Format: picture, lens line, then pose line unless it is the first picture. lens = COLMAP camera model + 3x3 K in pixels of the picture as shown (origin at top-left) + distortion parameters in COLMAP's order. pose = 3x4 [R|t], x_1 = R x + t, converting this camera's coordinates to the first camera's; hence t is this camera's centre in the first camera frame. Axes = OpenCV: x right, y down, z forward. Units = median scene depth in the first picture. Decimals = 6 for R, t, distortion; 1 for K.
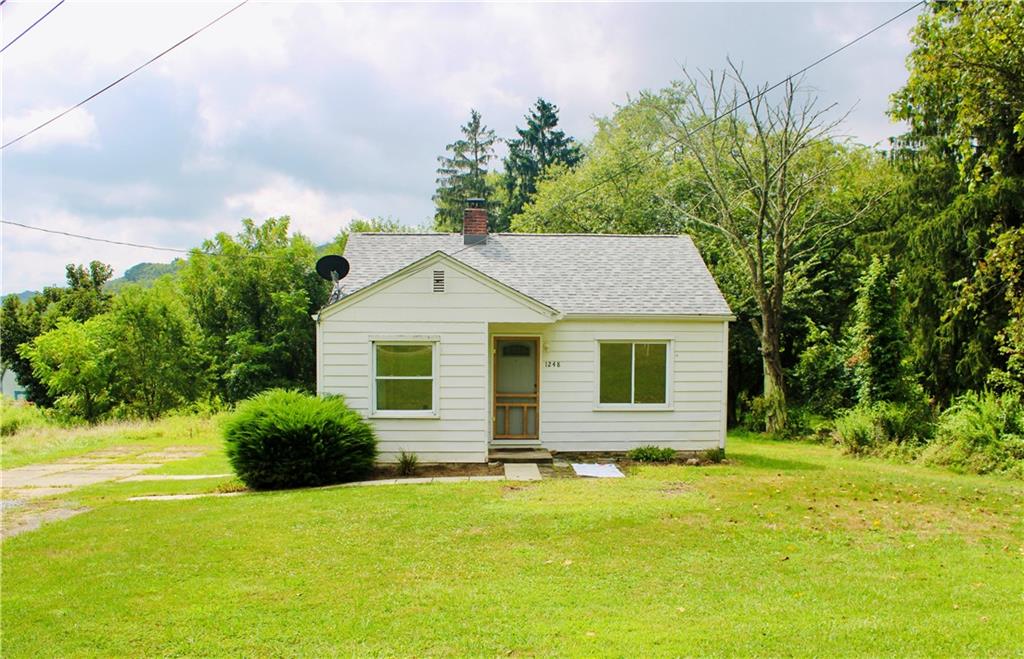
lens RADIAL K [[925.0, 0, 512.6], [0, 925.0, 351.9], [0, 0, 1]] dist [-0.176885, 0.174431]
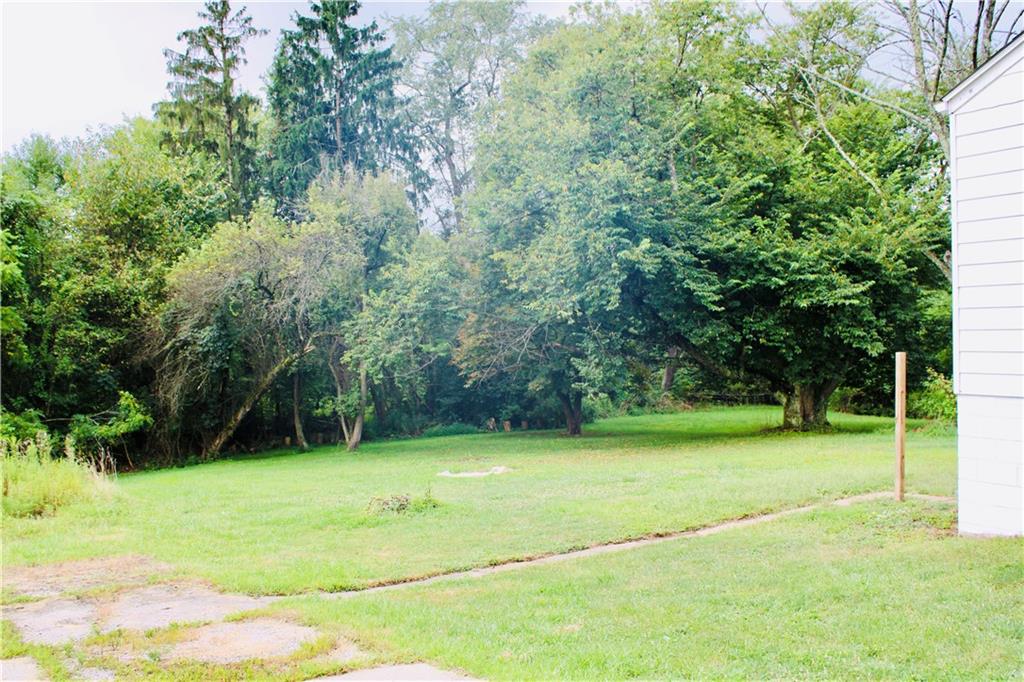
lens RADIAL K [[1012.0, 0, 512.0], [0, 1012.0, 341.0], [0, 0, 1]] dist [-0.105966, 0.001135]
pose [[0.890990, -0.025054, 0.453330, -0.641716], [0.042822, 0.998663, -0.028972, 0.066102], [-0.451998, 0.045227, 0.890872, 1.015508]]
